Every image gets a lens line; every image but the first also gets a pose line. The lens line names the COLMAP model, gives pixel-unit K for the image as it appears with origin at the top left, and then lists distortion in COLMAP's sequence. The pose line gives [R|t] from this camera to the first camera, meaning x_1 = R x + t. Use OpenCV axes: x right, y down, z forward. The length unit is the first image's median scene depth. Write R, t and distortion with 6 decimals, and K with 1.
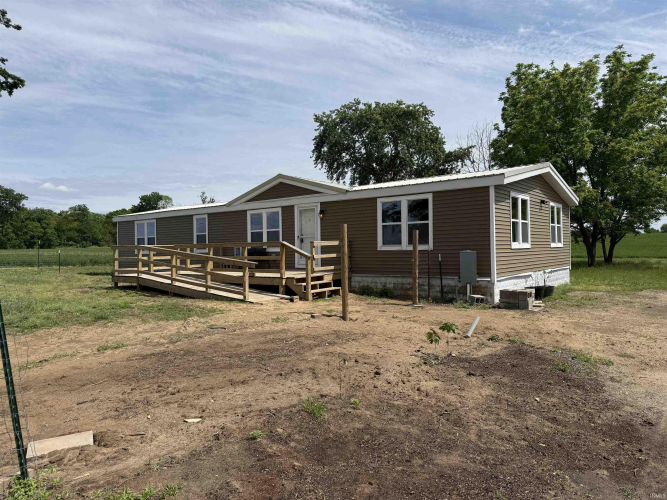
lens RADIAL K [[466.6, 0, 333.3], [0, 466.6, 248.9], [0, 0, 1]] dist [-0.001948, -0.001516]
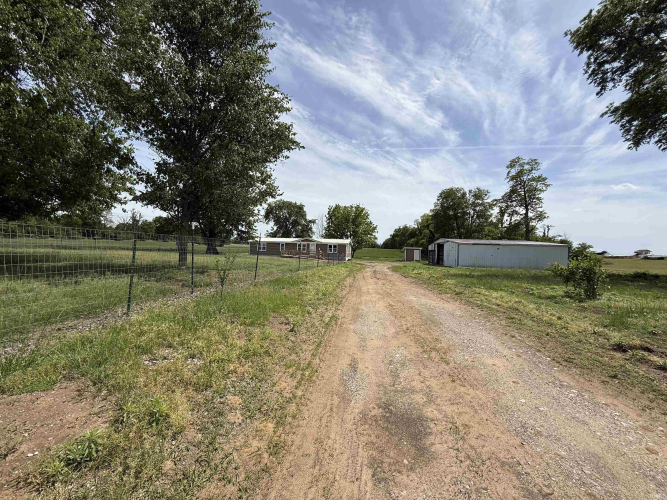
lens RADIAL K [[264.9, 0, 333.6], [0, 264.9, 250.3], [0, 0, 1]] dist [0.009486, 0.000381]
pose [[0.861654, 0.040544, 0.505874, -1.298122], [-0.045812, 0.998948, -0.002030, -0.022260], [-0.505424, -0.021427, 0.862605, -1.612463]]
